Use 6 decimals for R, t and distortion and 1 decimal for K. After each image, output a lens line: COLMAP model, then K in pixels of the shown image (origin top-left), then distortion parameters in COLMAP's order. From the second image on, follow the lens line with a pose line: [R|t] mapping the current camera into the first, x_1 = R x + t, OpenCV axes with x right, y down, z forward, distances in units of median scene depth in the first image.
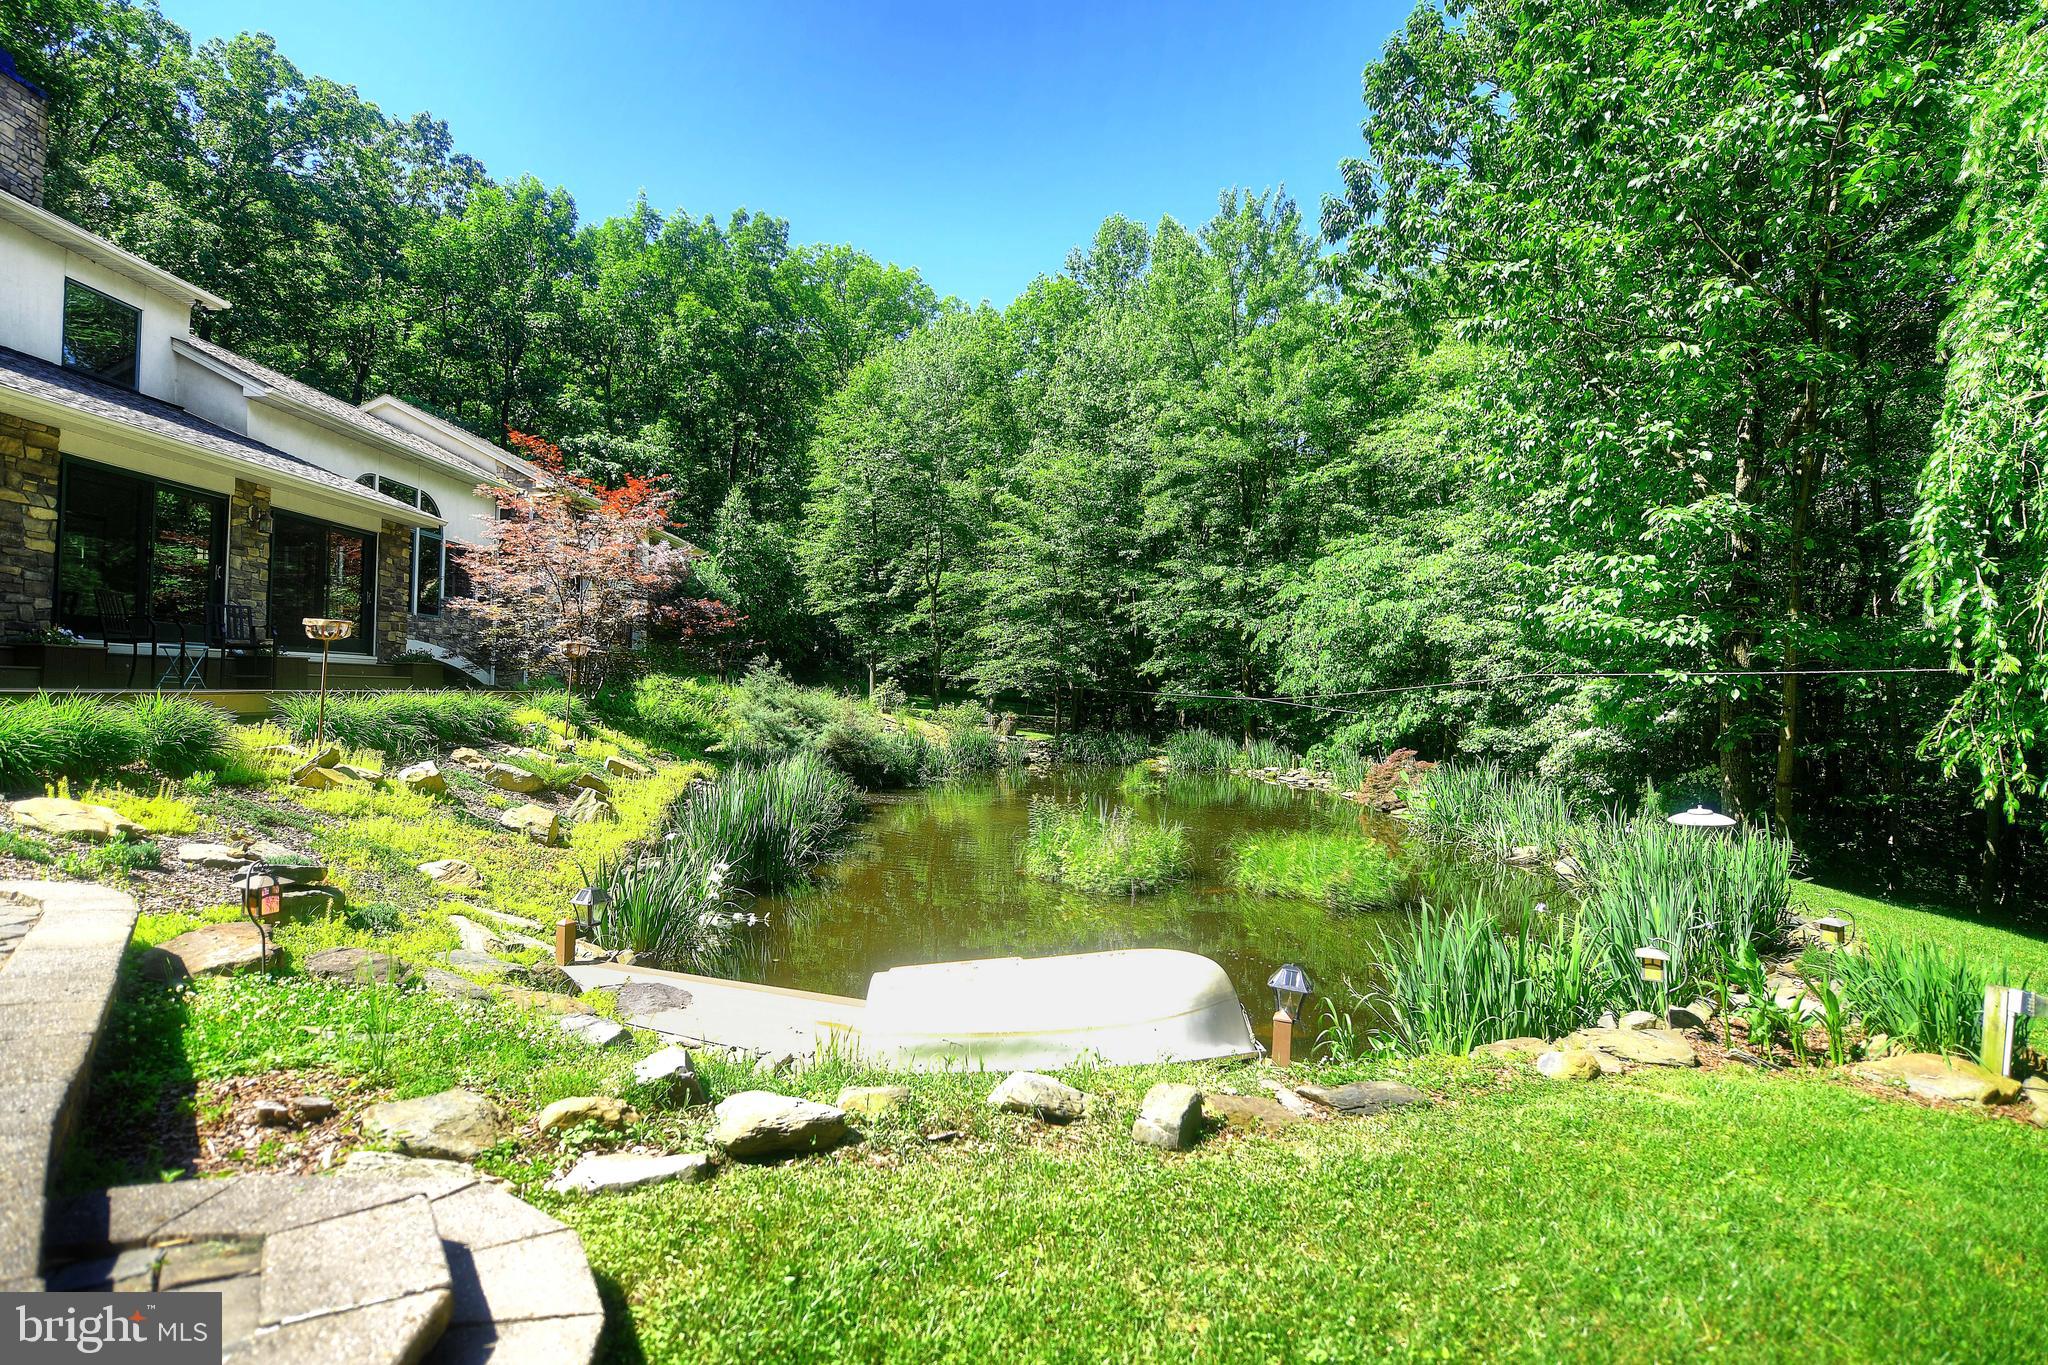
lens RADIAL K [[1025.9, 0, 1103.8], [0, 1025.9, 679.2], [0, 0, 1]] dist [-0.005412, -0.001951]
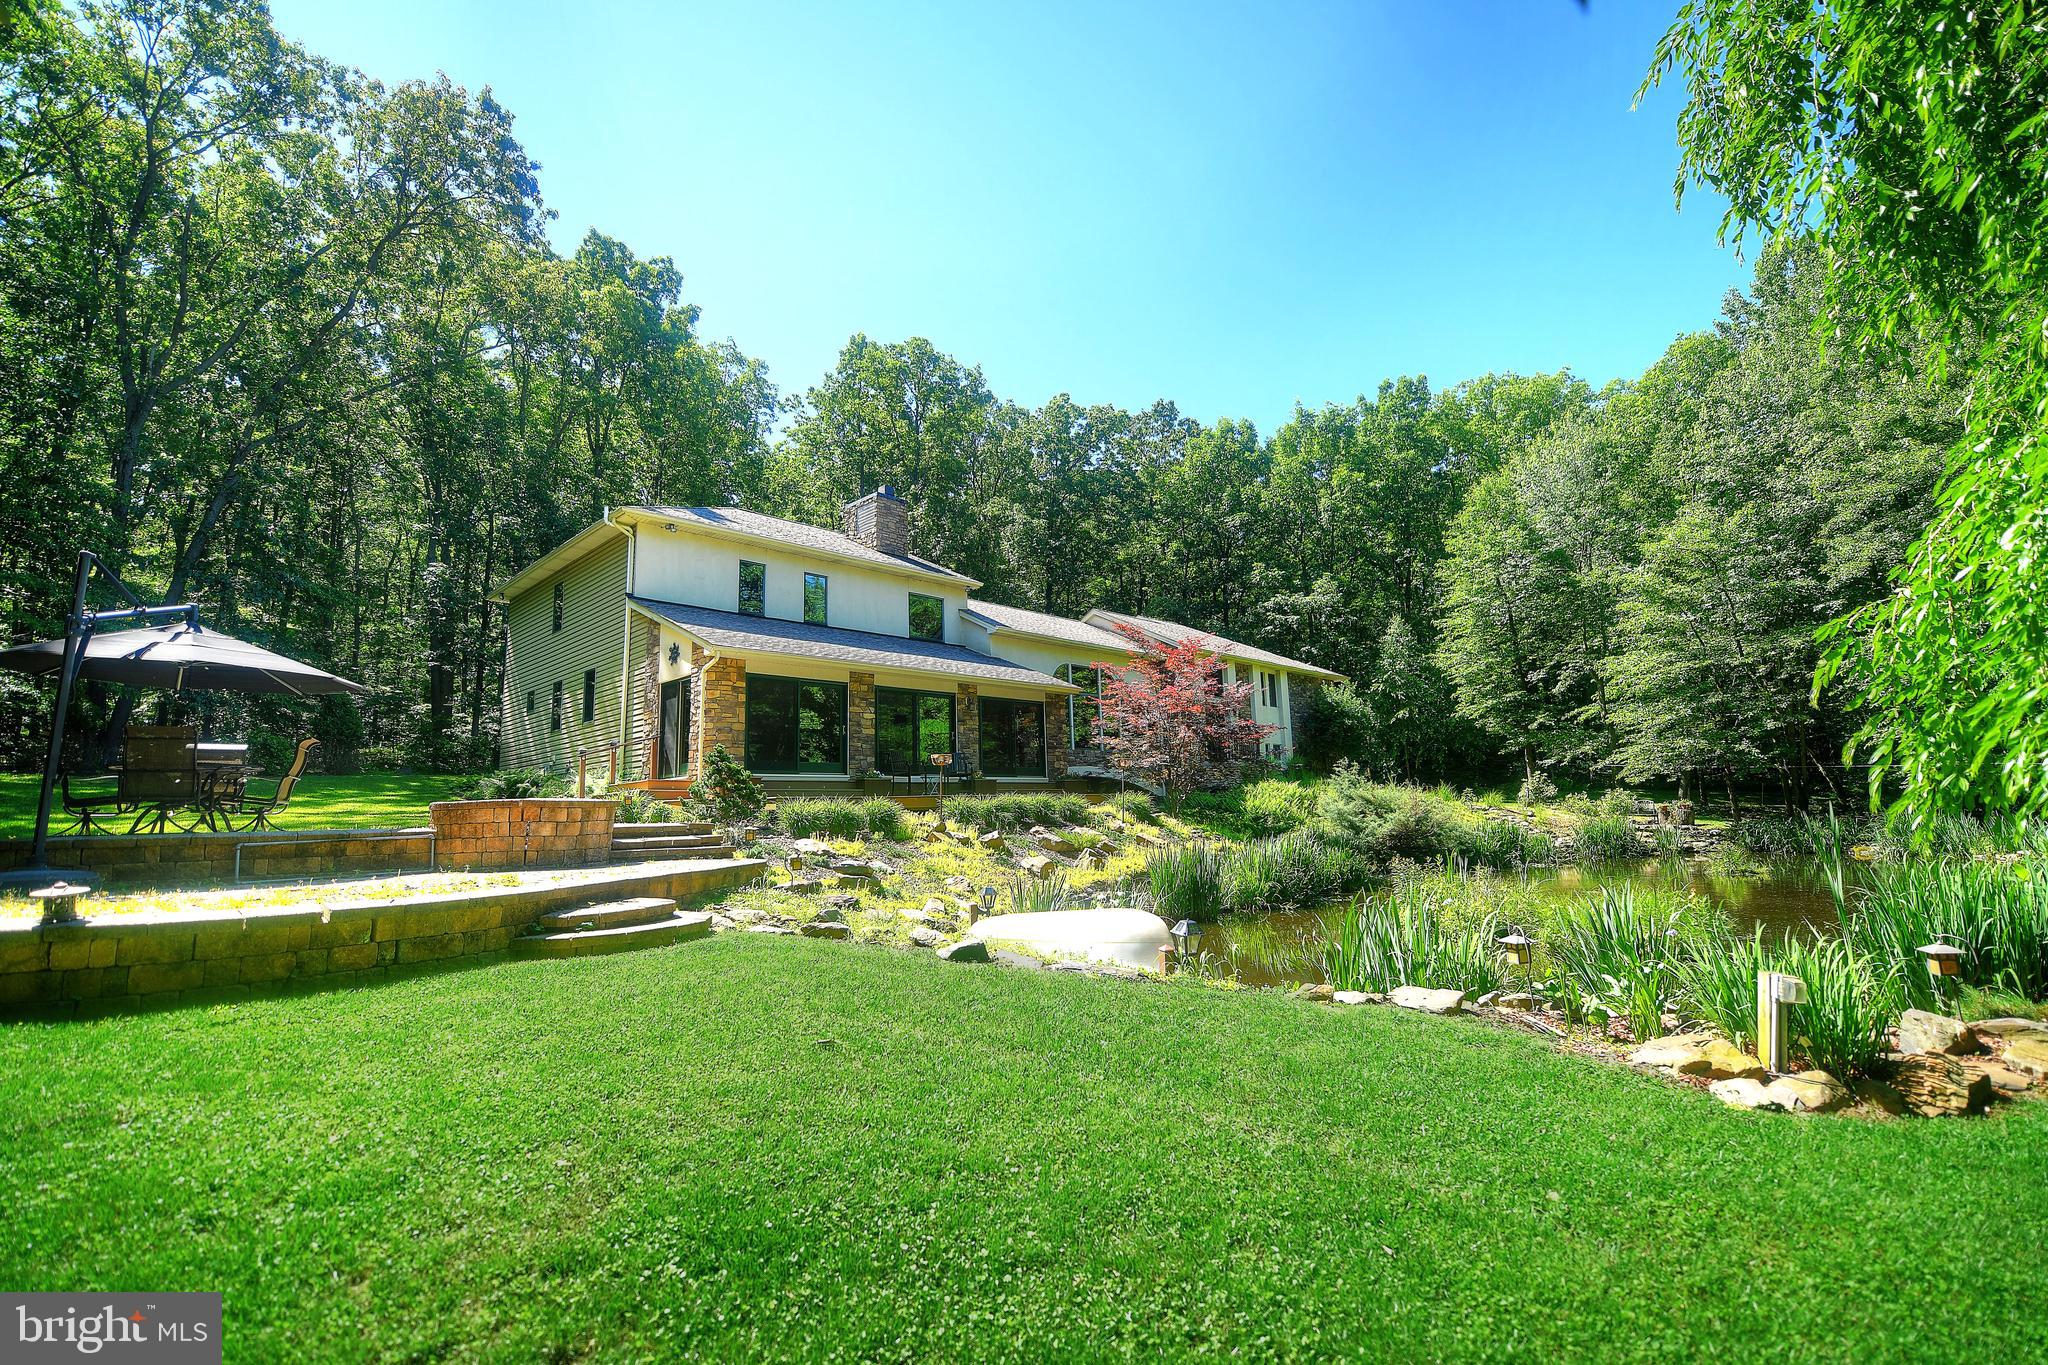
lens RADIAL K [[942.3, 0, 1027.7], [0, 942.3, 663.0], [0, 0, 1]] dist [0.001353, 0.000029]
pose [[0.688470, -0.155947, -0.708300, 0.109226], [0.058029, 0.985323, -0.160535, 0.011338], [0.722939, 0.069421, 0.687415, -0.018466]]
